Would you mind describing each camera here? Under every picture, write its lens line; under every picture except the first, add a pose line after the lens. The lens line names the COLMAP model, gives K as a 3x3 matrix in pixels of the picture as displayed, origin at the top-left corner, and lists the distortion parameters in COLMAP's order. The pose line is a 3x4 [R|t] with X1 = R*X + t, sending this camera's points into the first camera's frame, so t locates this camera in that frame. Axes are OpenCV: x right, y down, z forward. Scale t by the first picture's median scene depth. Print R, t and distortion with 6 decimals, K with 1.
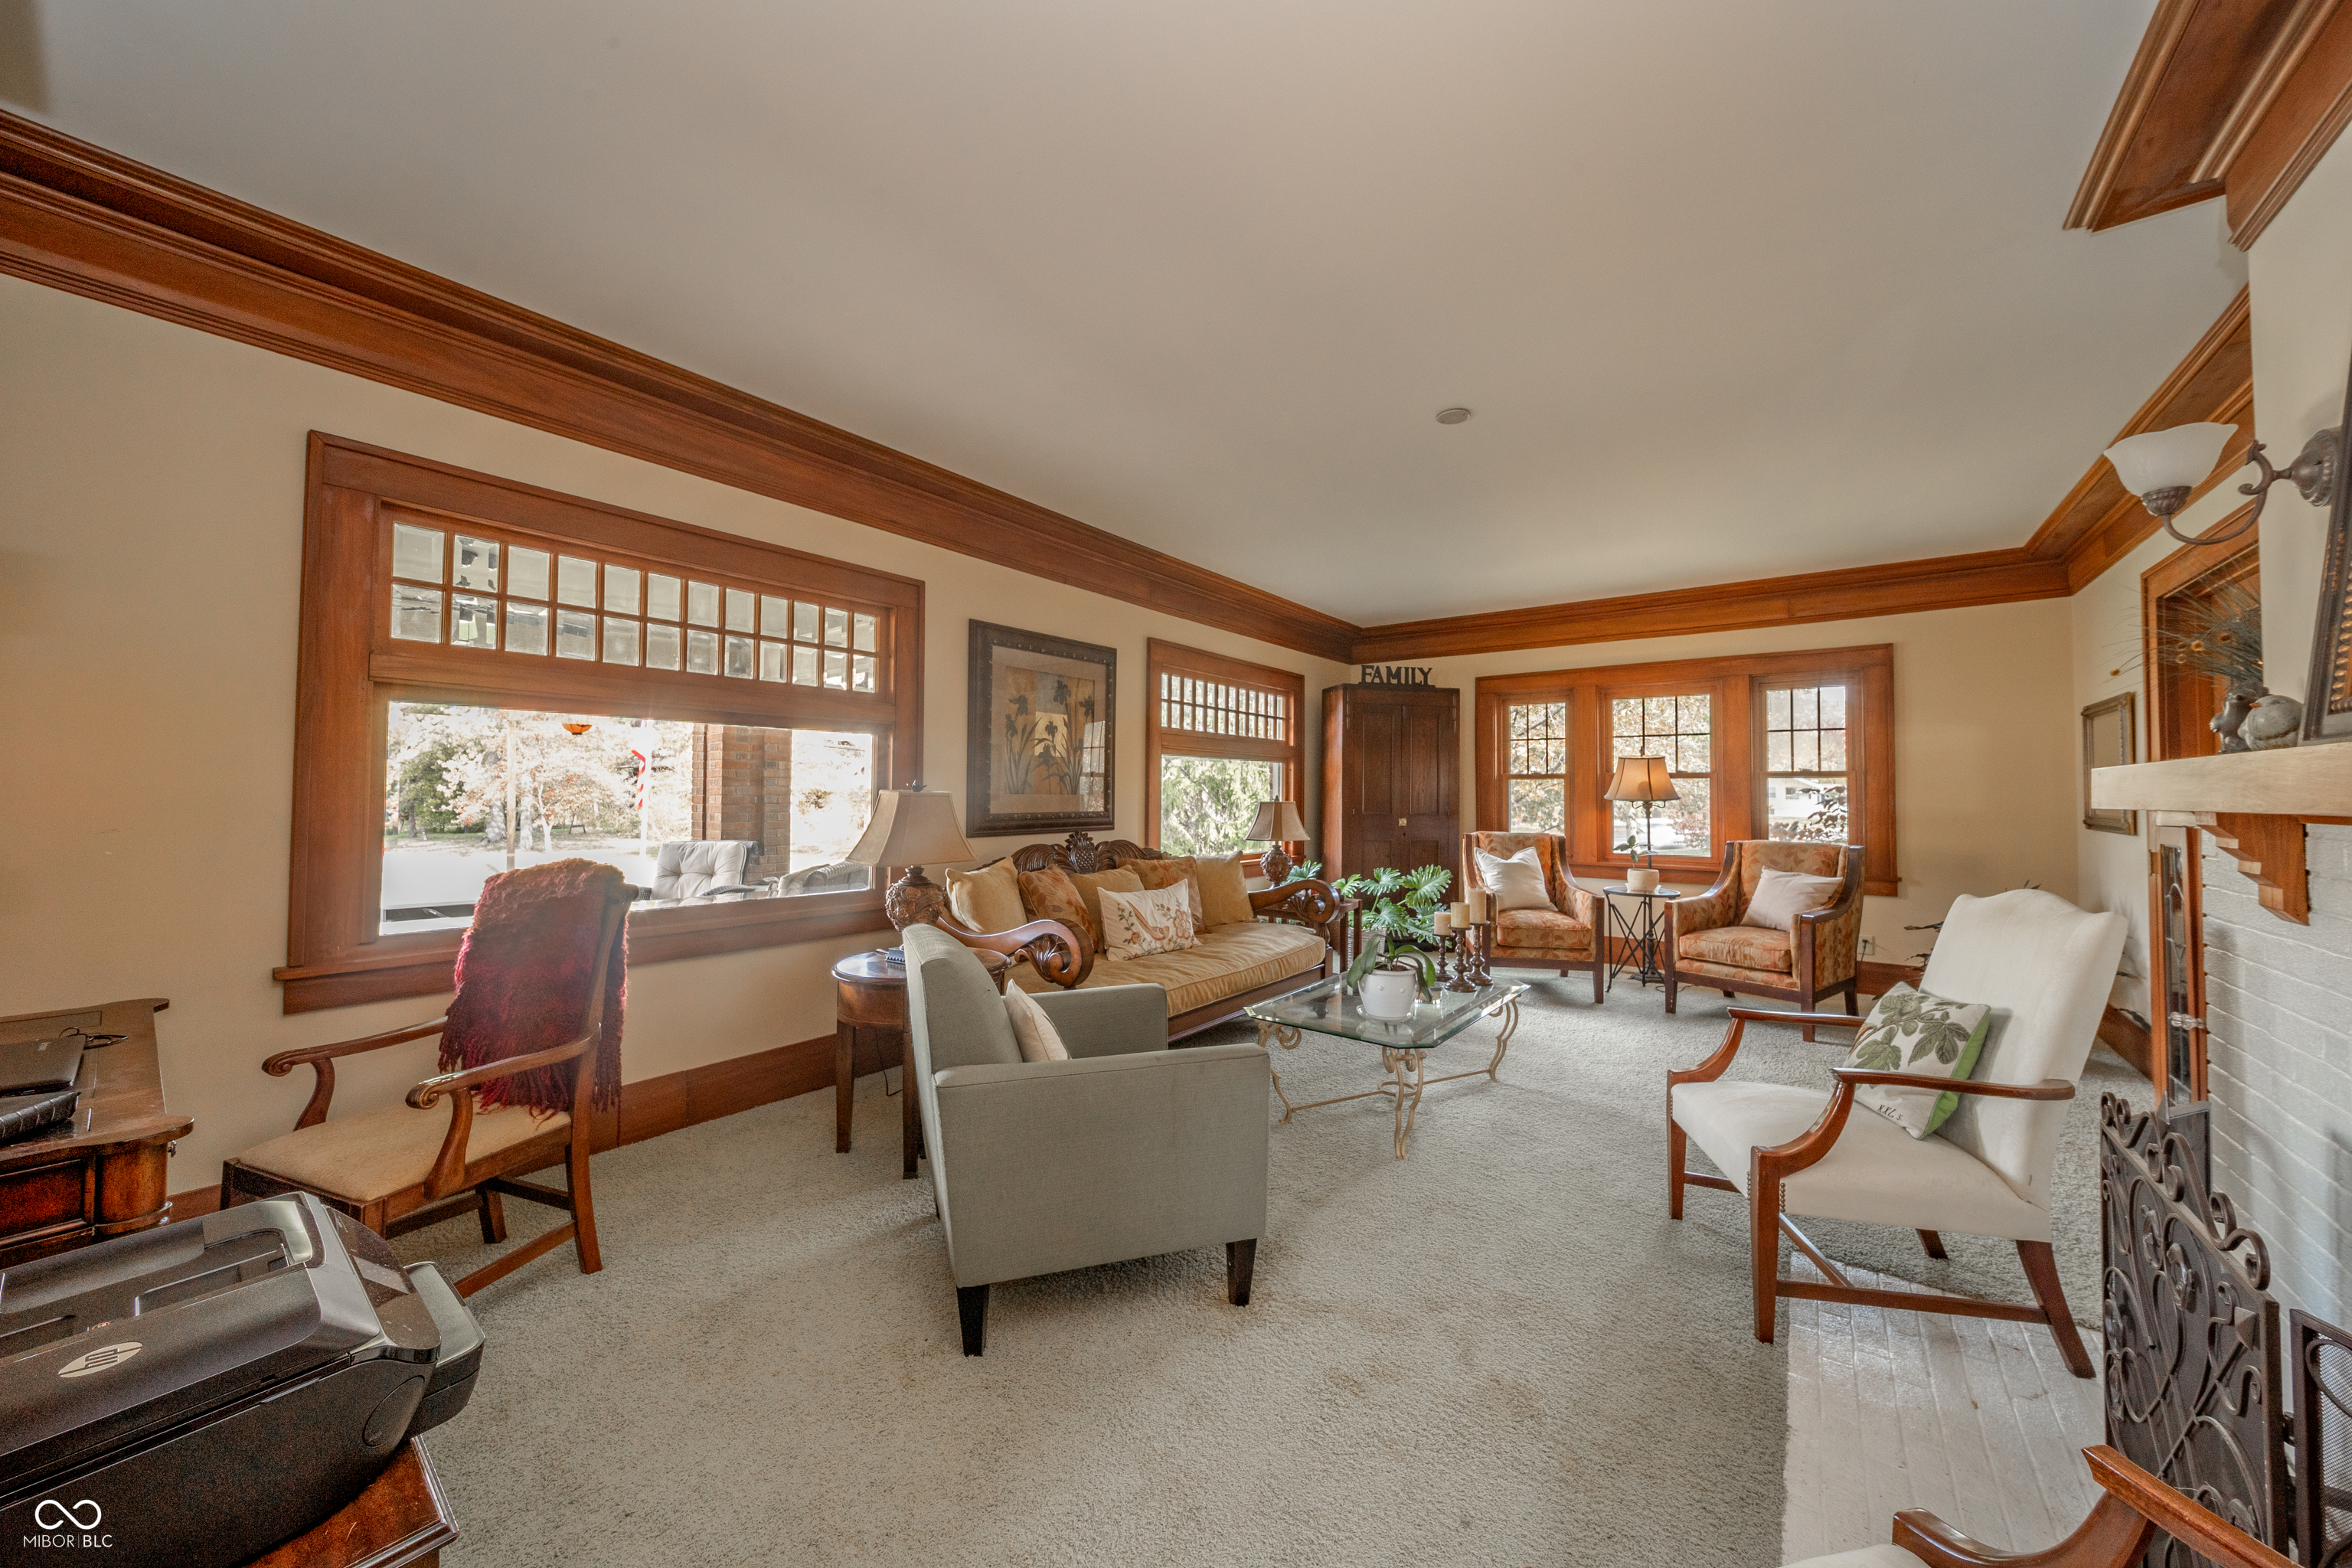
lens RADIAL K [[840.5, 0, 1163.5], [0, 840.5, 783.0], [0, 0, 1]] dist [-0.000386, -0.000163]
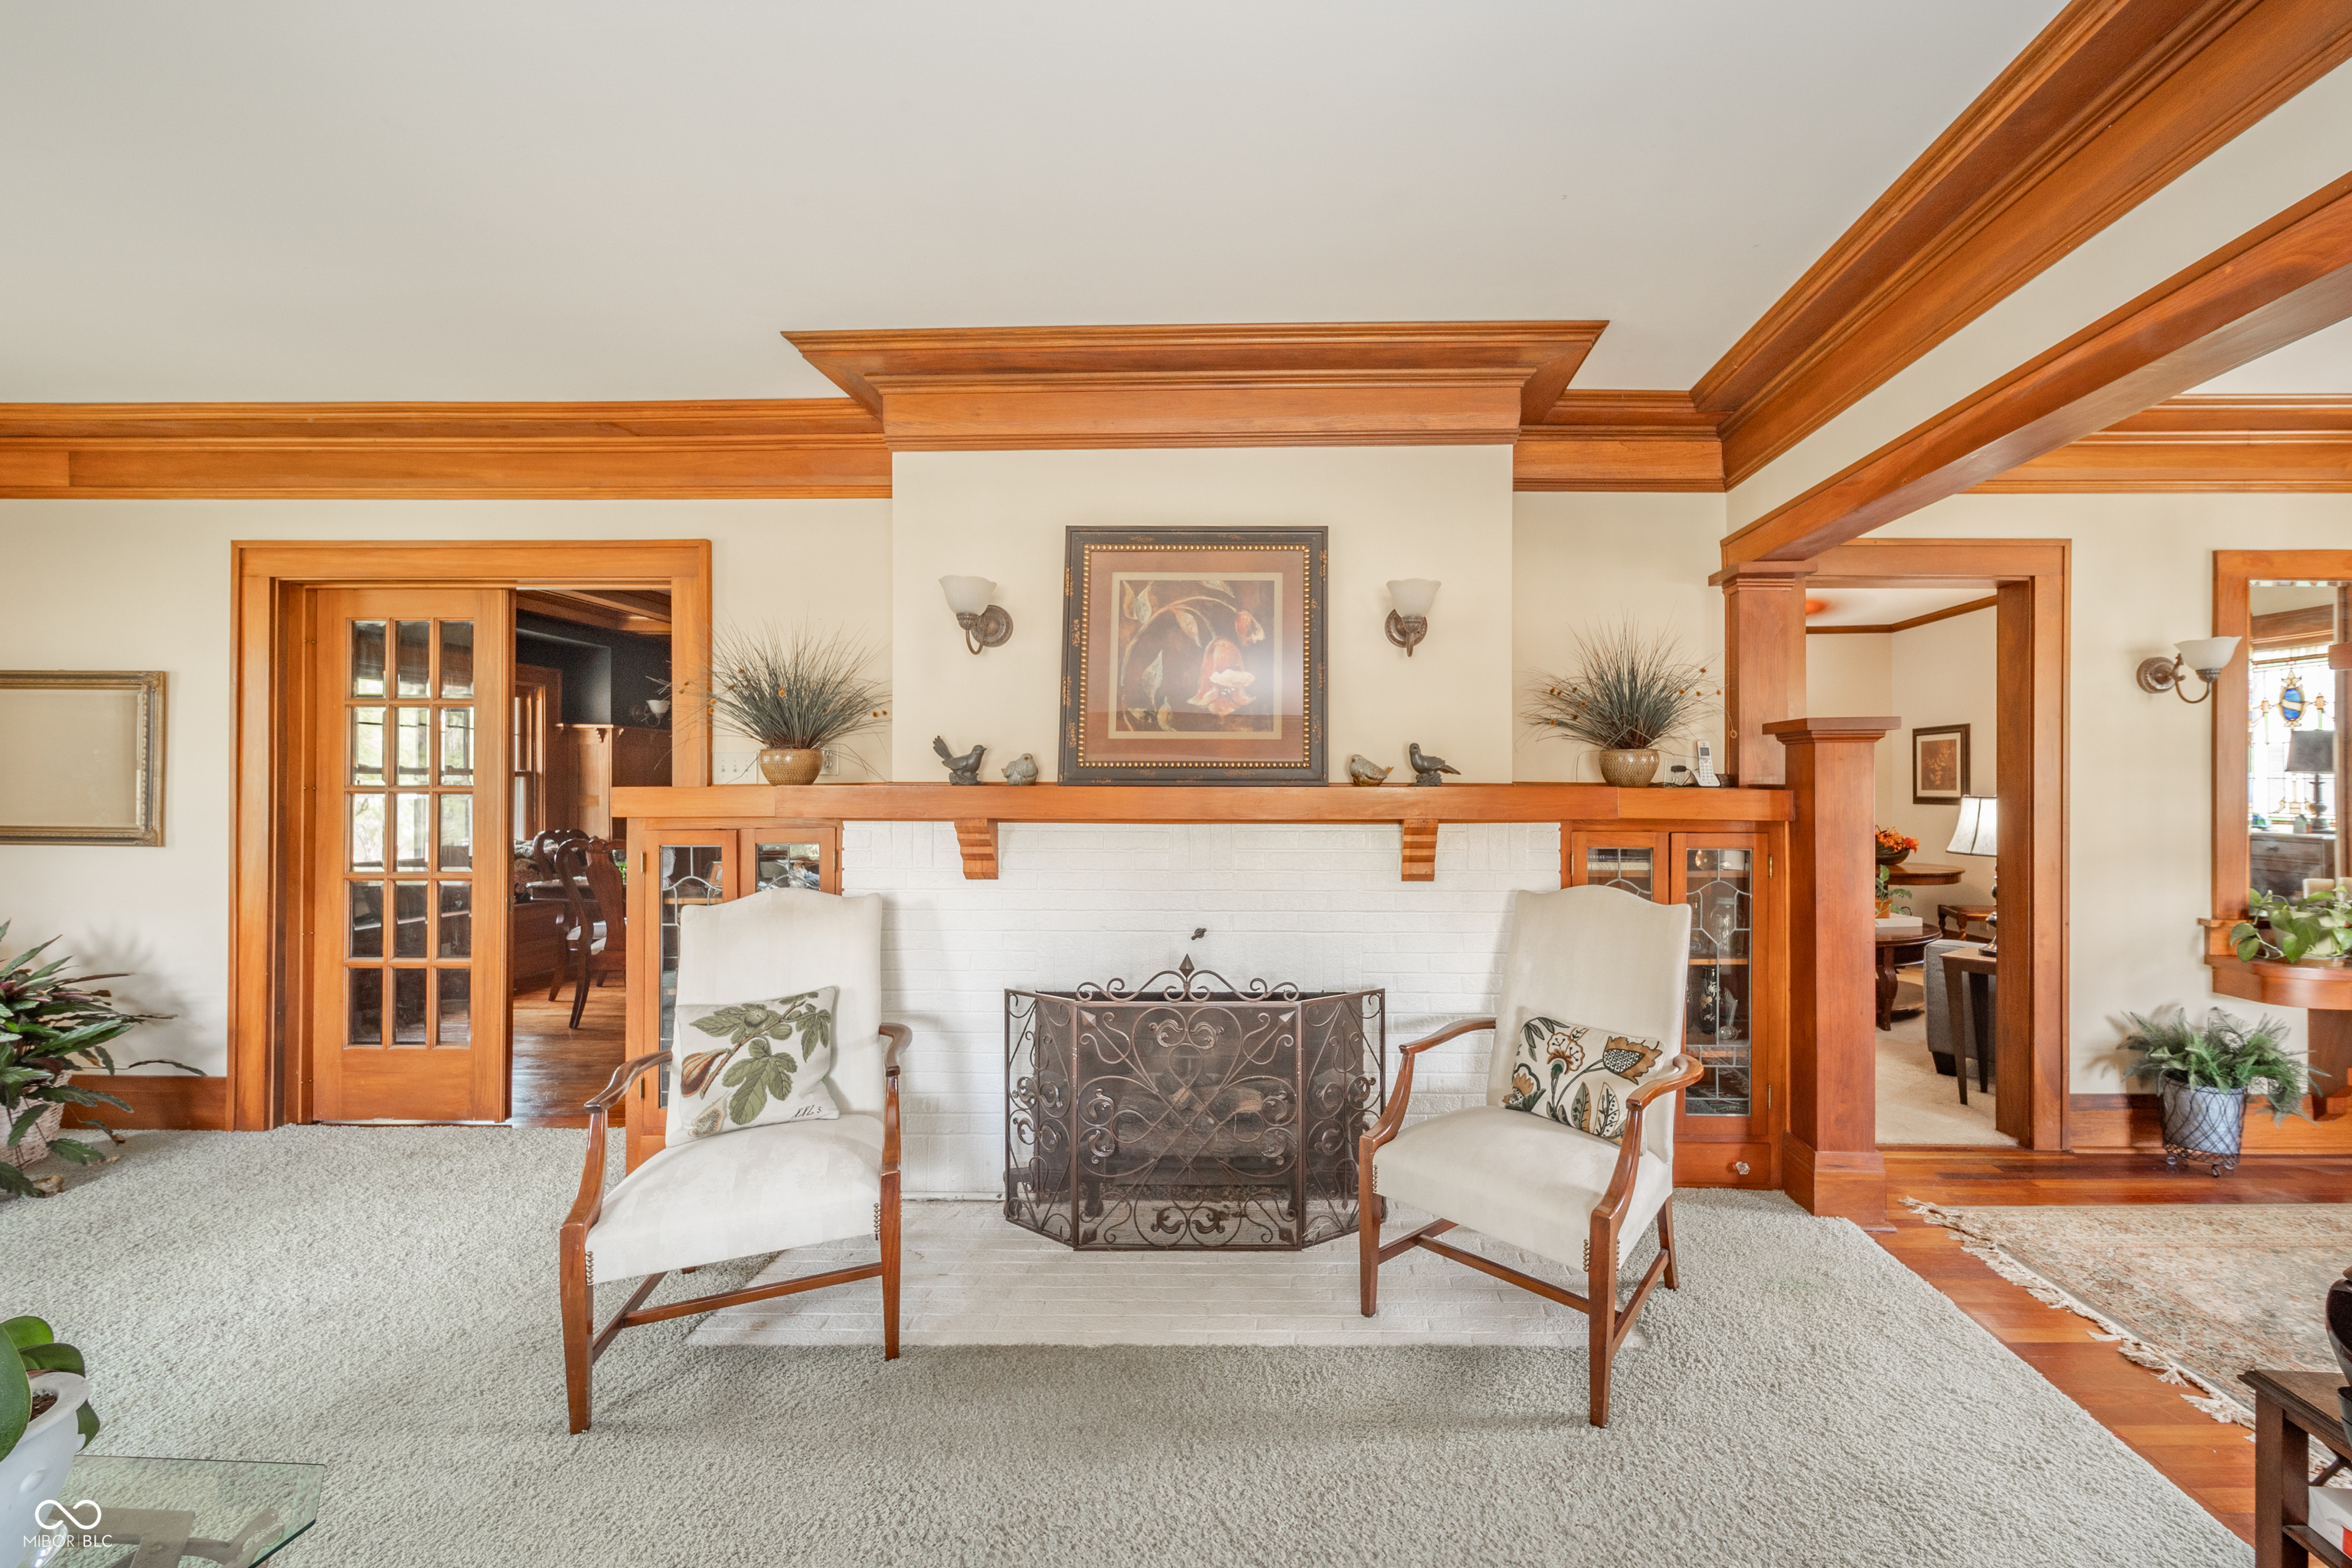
lens RADIAL K [[898.8, 0, 1279.2], [0, 898.8, 784.6], [0, 0, 1]] dist [-0.000824, -0.000245]
pose [[-0.598509, -0.001303, 0.801115, -0.151087], [-0.019599, 0.999723, -0.013017, -0.006556], [-0.800876, -0.023492, -0.598369, 0.454038]]
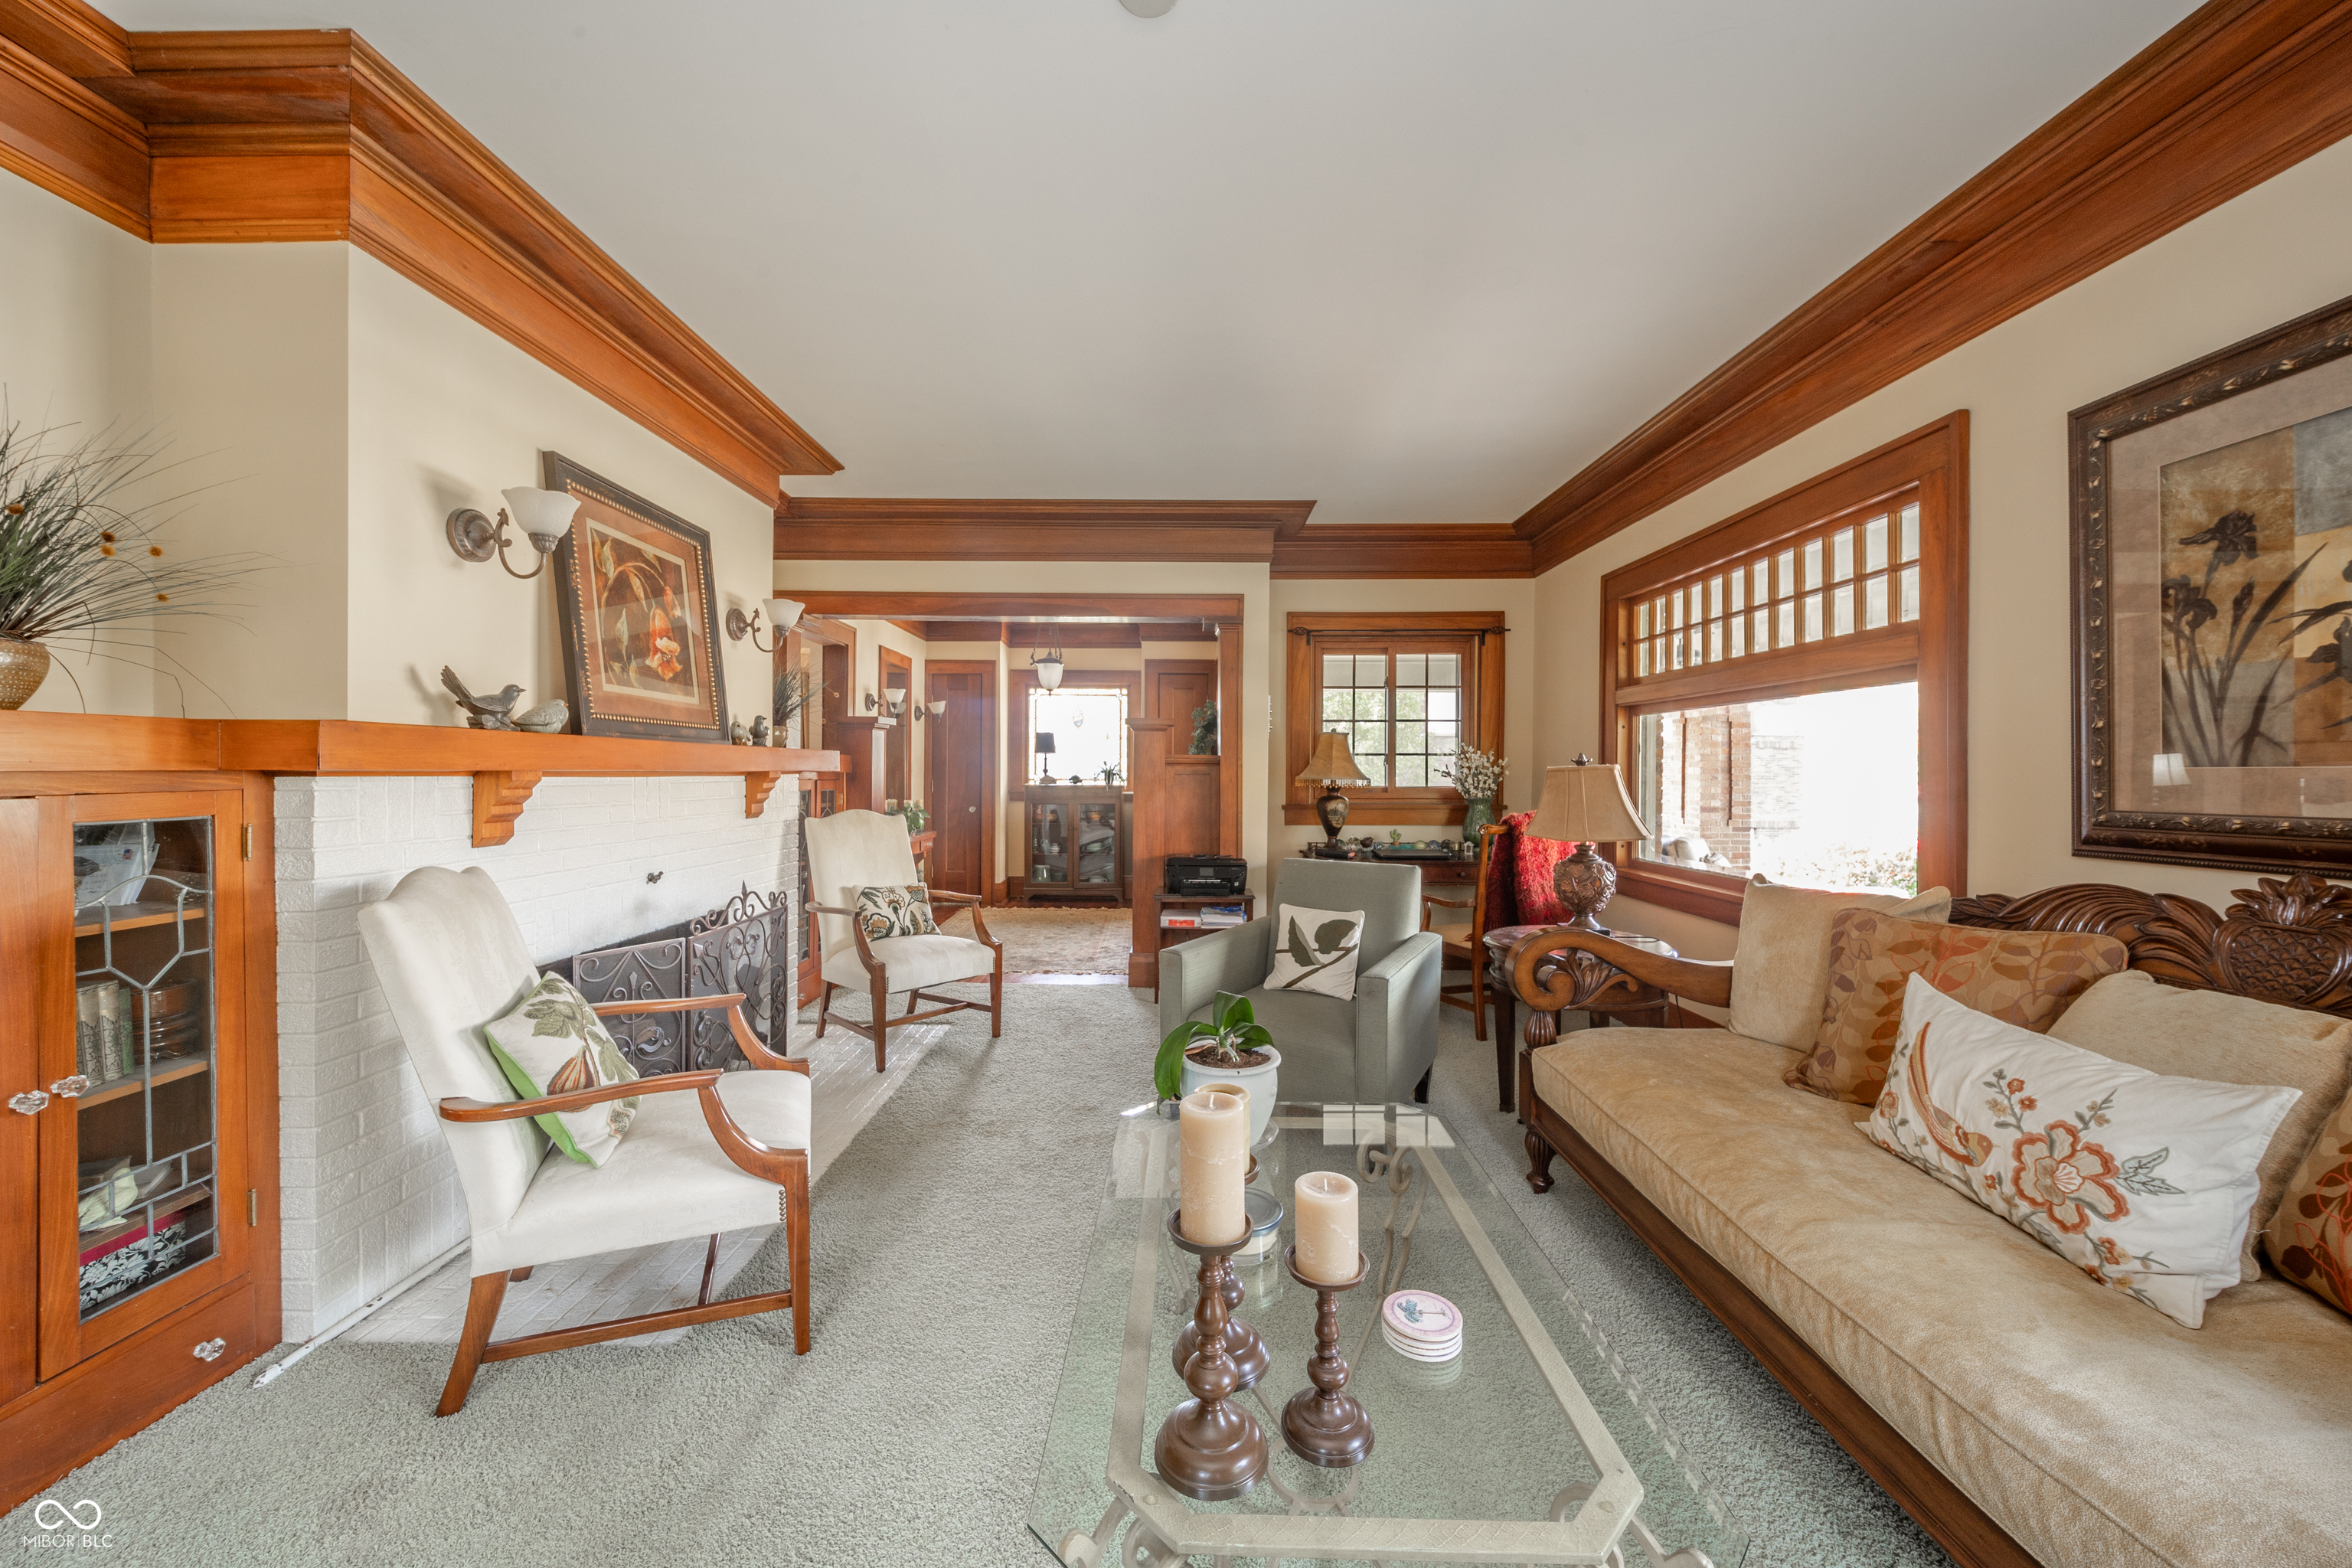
lens RADIAL K [[850.0, 0, 1179.7], [0, 850.0, 775.5], [0, 0, 1]] dist [0.000610, -0.000411]
pose [[-0.791988, -0.006423, -0.610503, 0.368421], [0.002024, 0.999912, -0.013147, 0.017819], [0.610533, -0.011648, -0.791905, 0.812342]]
